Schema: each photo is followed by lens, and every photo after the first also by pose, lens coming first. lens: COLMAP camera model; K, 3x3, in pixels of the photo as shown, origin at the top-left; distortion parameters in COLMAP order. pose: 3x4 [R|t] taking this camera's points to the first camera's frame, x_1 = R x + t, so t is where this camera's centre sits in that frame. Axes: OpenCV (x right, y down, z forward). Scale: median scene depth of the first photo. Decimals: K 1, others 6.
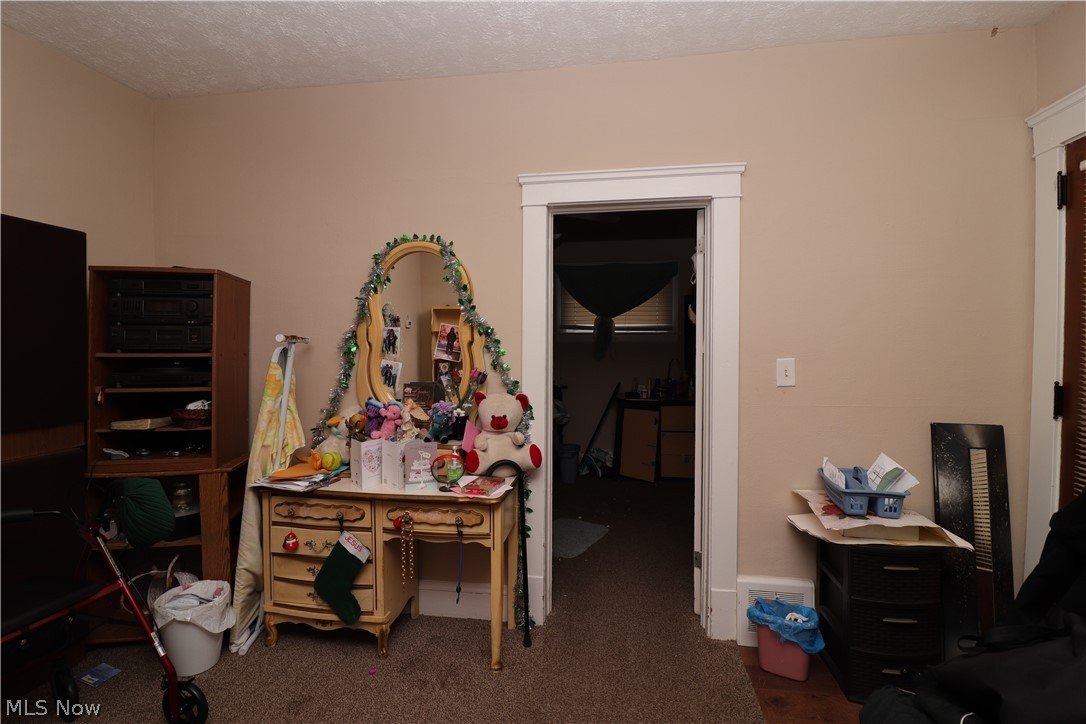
lens RADIAL K [[502.8, 0, 544.1], [0, 502.8, 356.3], [0, 0, 1]] dist [-0.002109, -0.000294]
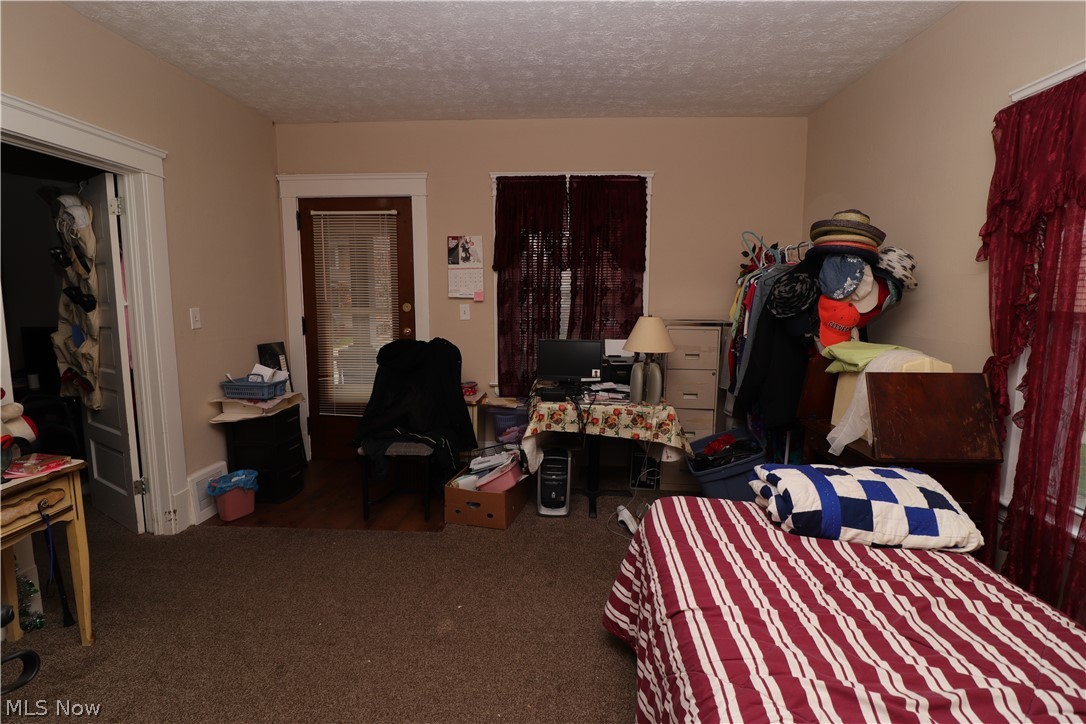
lens RADIAL K [[502.8, 0, 543.1], [0, 502.8, 359.3], [0, 0, 1]] dist [-0.002109, -0.000294]
pose [[-0.098161, -0.120977, 0.987790, -1.065198], [0.025351, 0.991957, 0.124007, -0.003413], [-0.994848, 0.037214, -0.094305, 0.217511]]
